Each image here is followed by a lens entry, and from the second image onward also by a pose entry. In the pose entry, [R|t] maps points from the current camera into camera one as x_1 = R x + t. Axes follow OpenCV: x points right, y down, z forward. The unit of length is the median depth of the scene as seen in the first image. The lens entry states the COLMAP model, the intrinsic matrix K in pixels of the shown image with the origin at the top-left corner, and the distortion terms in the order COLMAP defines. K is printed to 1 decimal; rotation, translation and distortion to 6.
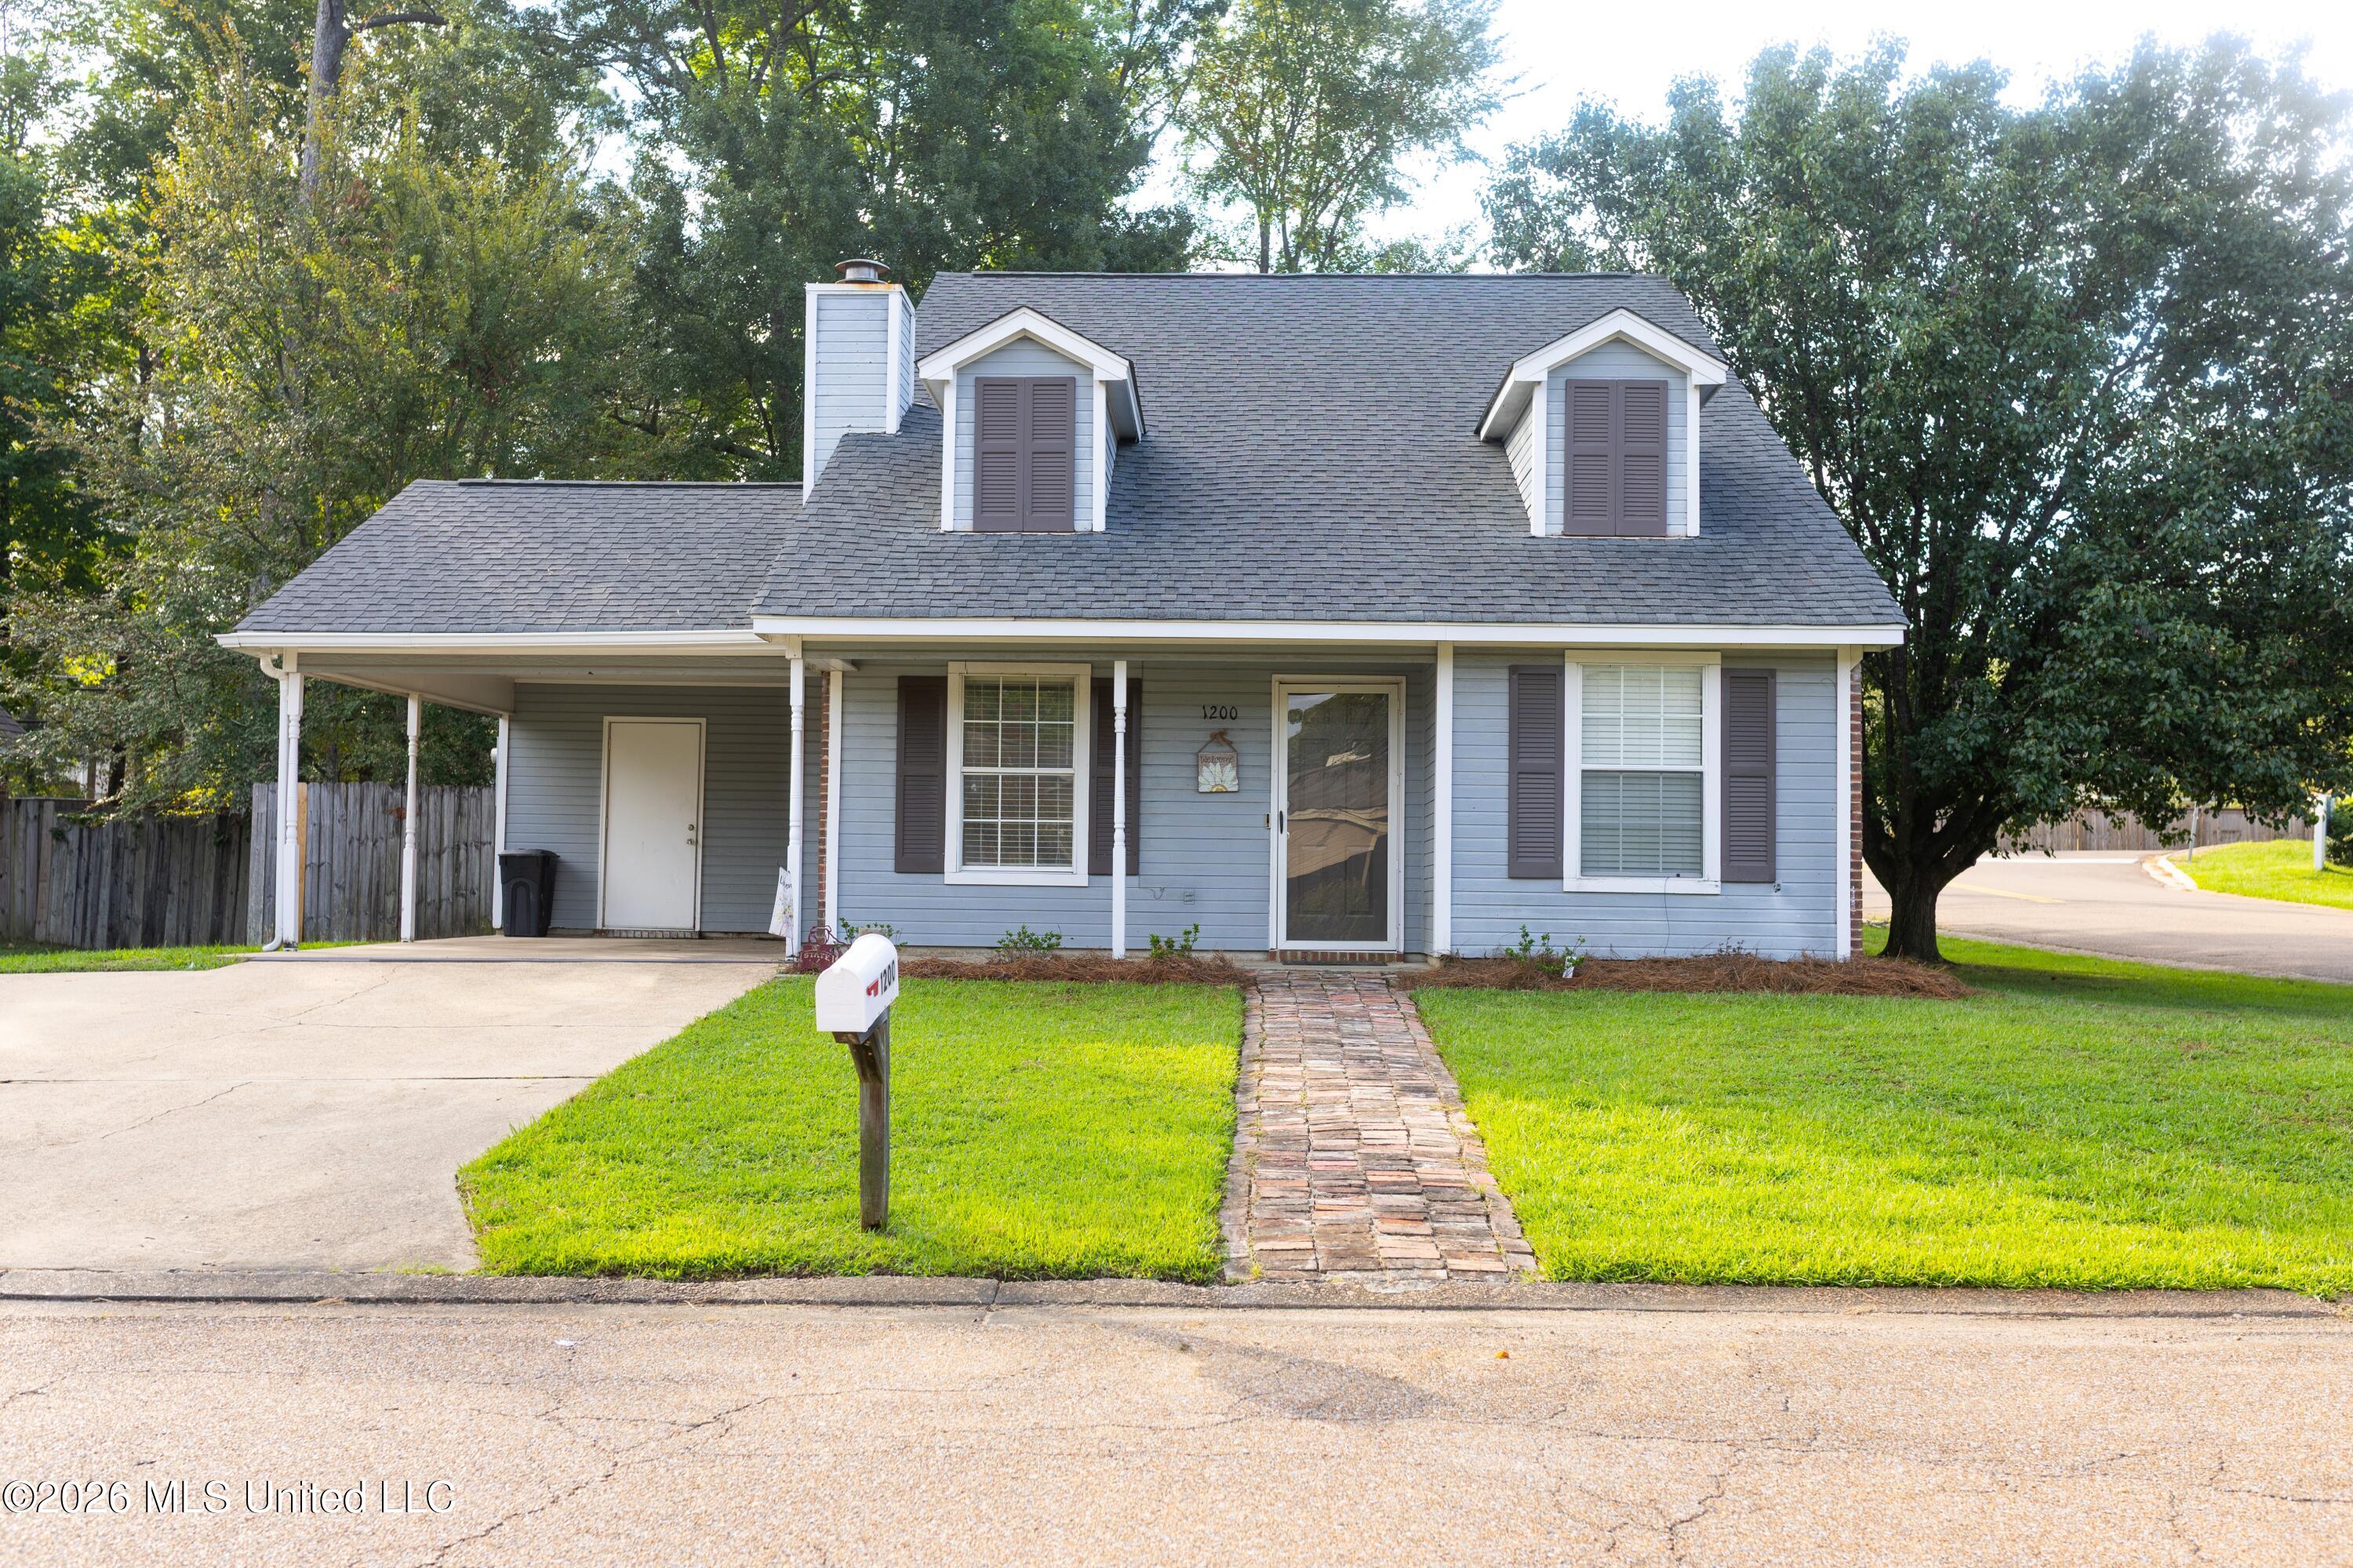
lens RADIAL K [[2223.1, 0, 1179.2], [0, 2223.1, 790.4], [0, 0, 1]] dist [0.002586, 0.000000]
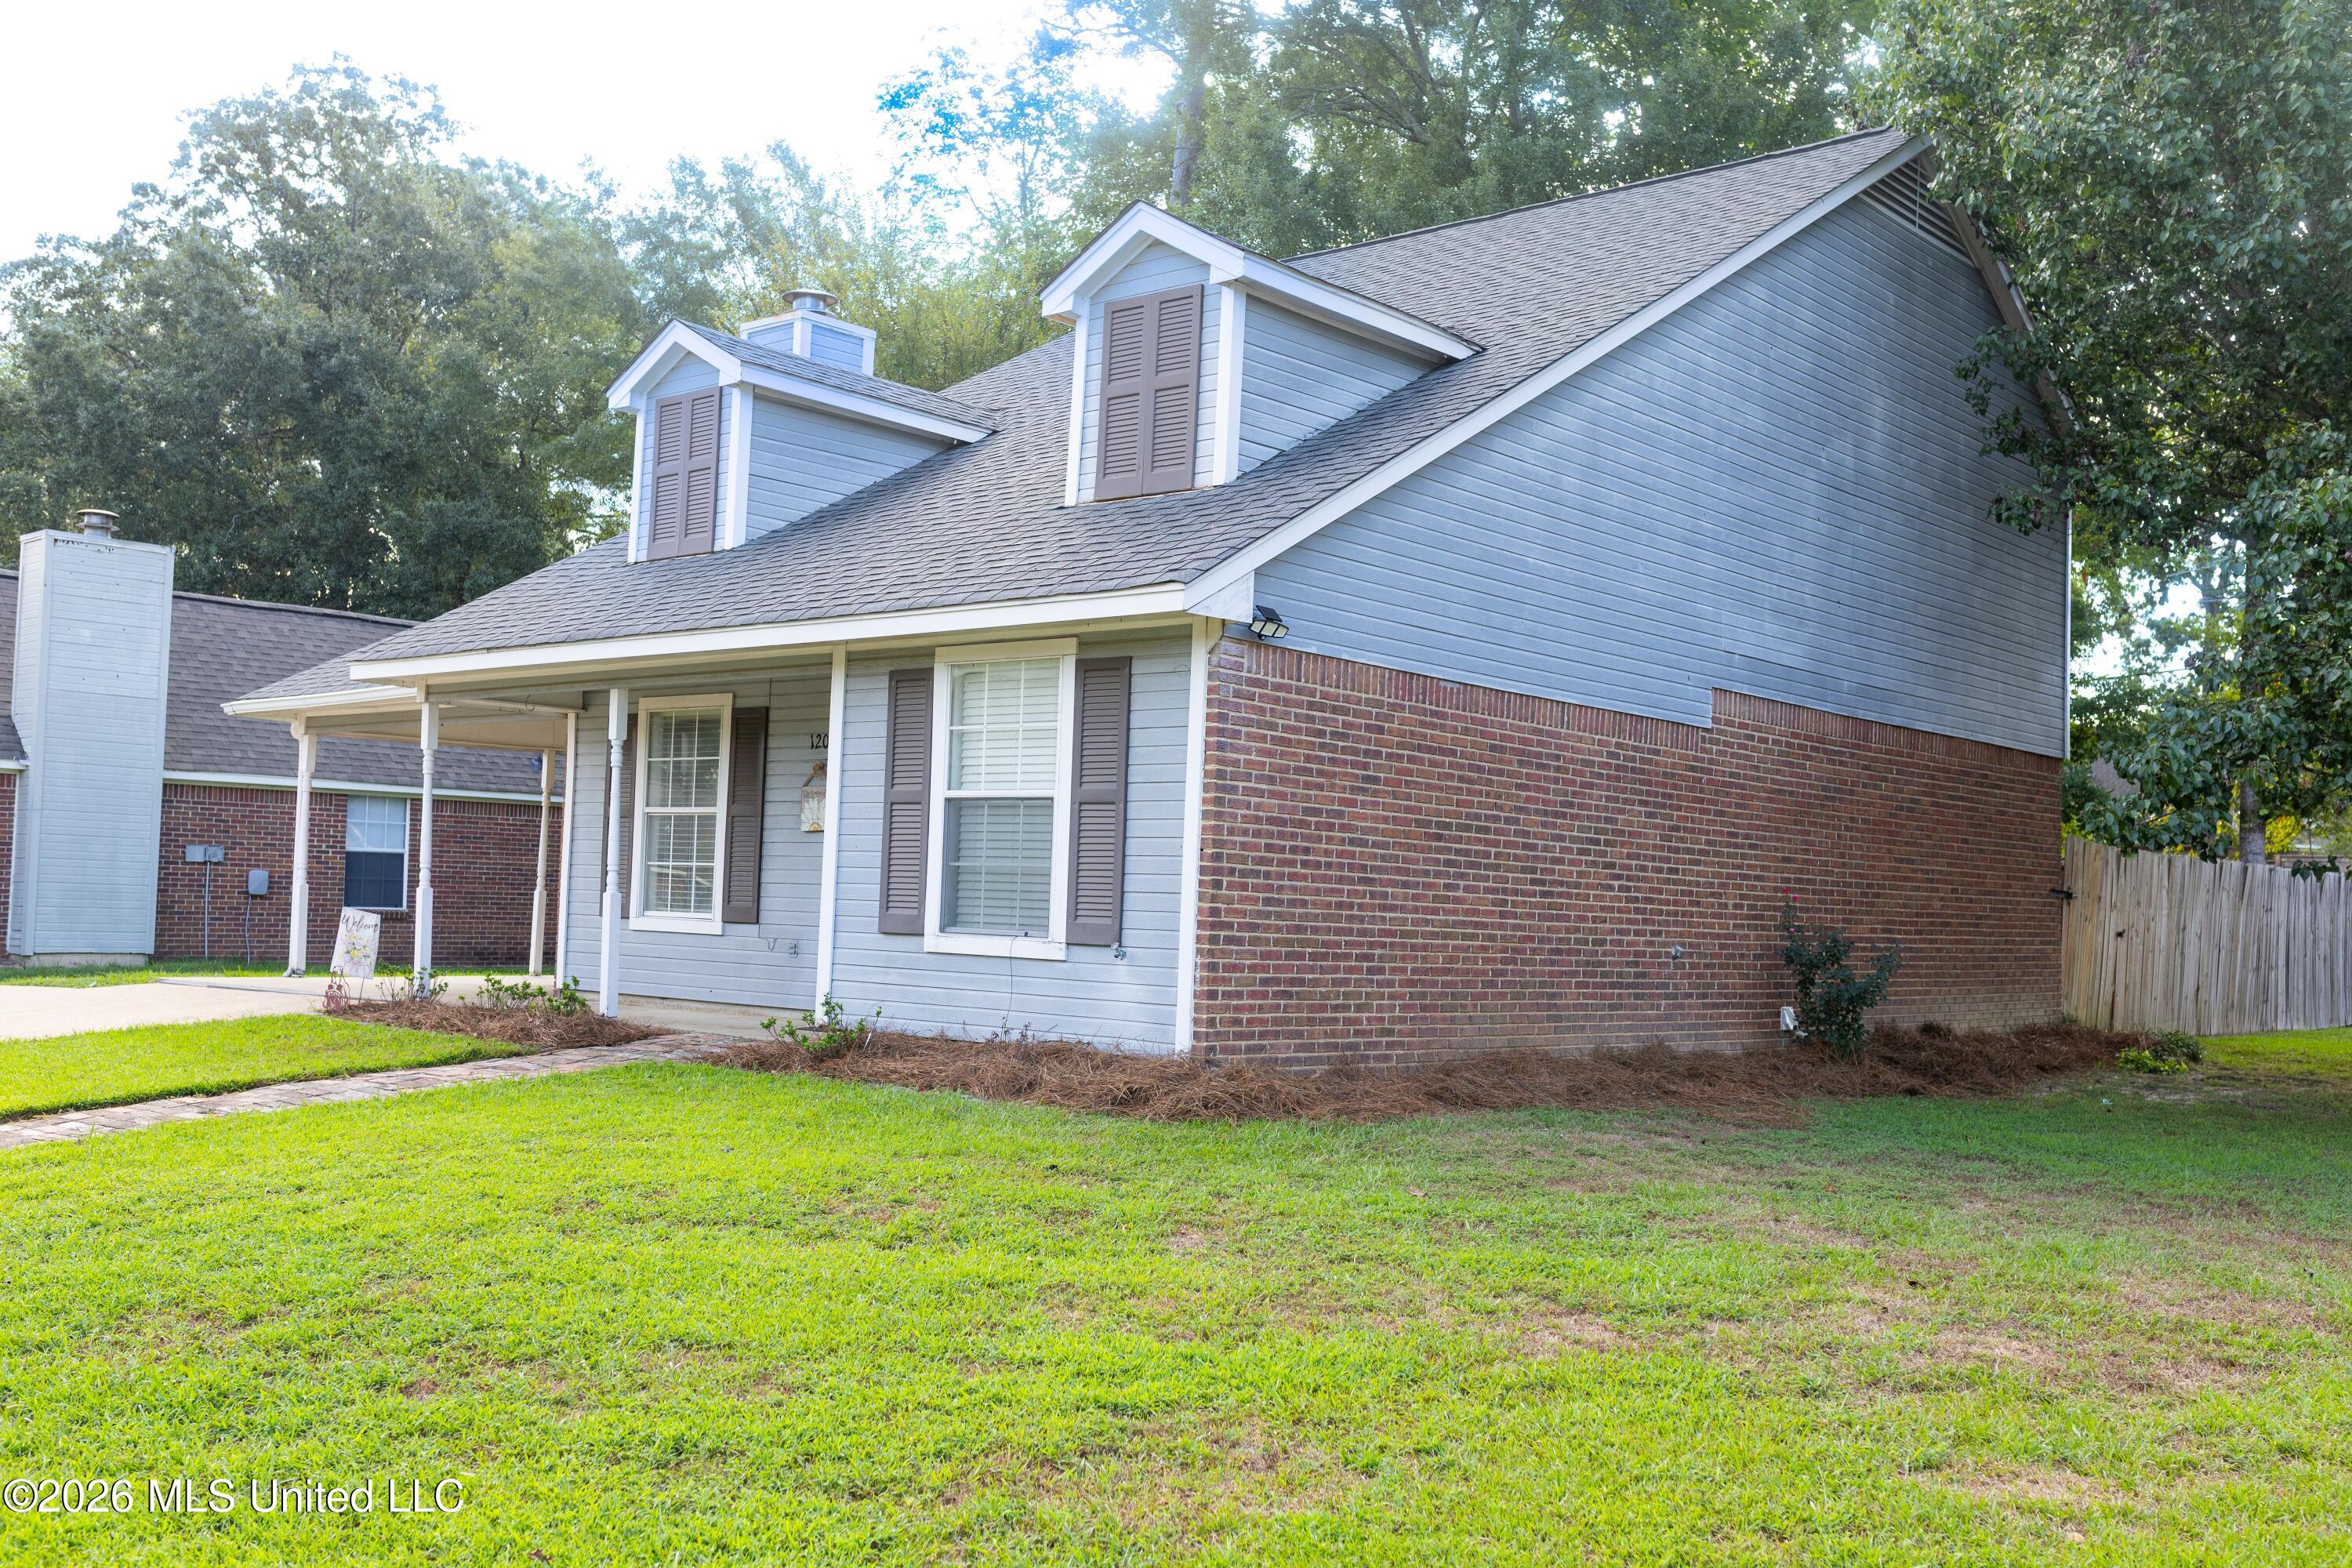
lens RADIAL K [[2222.1, 0, 1174.6], [0, 2222.1, 780.6], [0, 0, 1]] dist [0.002586, 0.000000]
pose [[0.773083, -0.023221, -0.633879, 0.695756], [0.004096, 0.999492, -0.031619, 0.009288], [0.634291, 0.021848, 0.772785, 0.414796]]
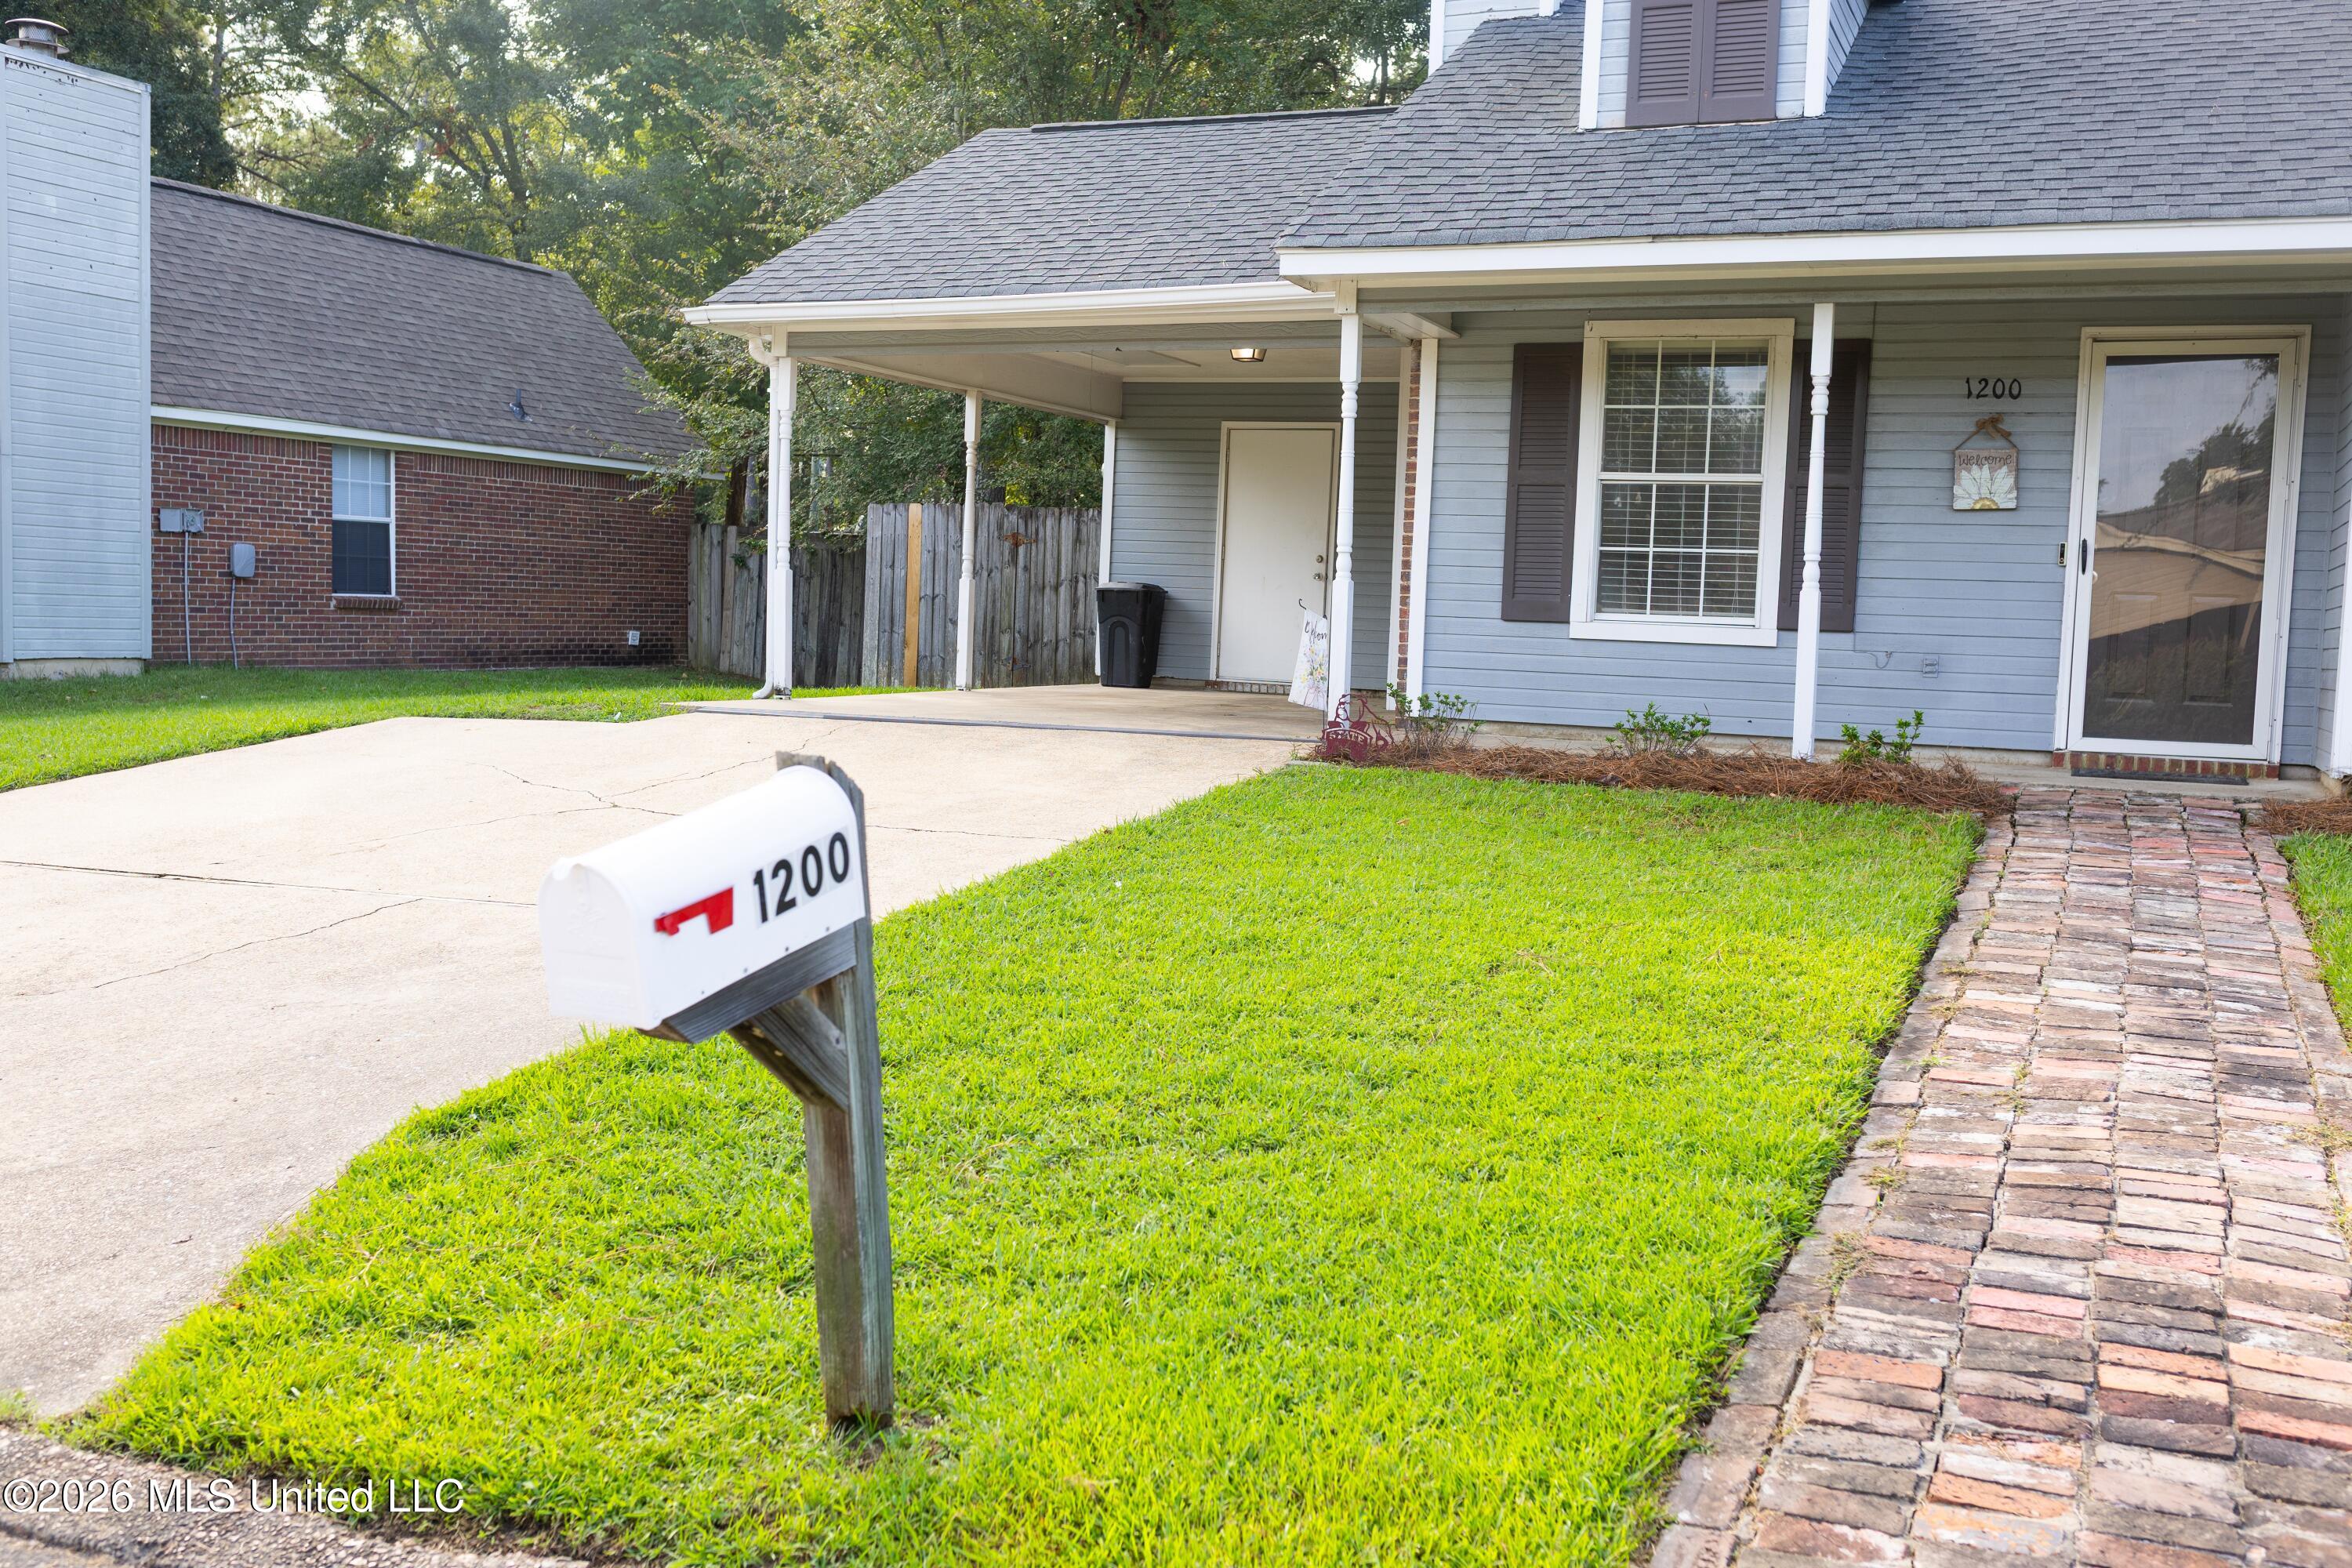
lens RADIAL K [[2222.1, 0, 1179.4], [0, 2222.1, 774.3], [0, 0, 1]] dist [0.002586, 0.000000]
pose [[0.932071, 0.047171, -0.359191, 0.036184], [-0.008339, 0.994018, 0.108900, 0.009186], [0.362179, -0.098508, 0.926889, 0.295953]]
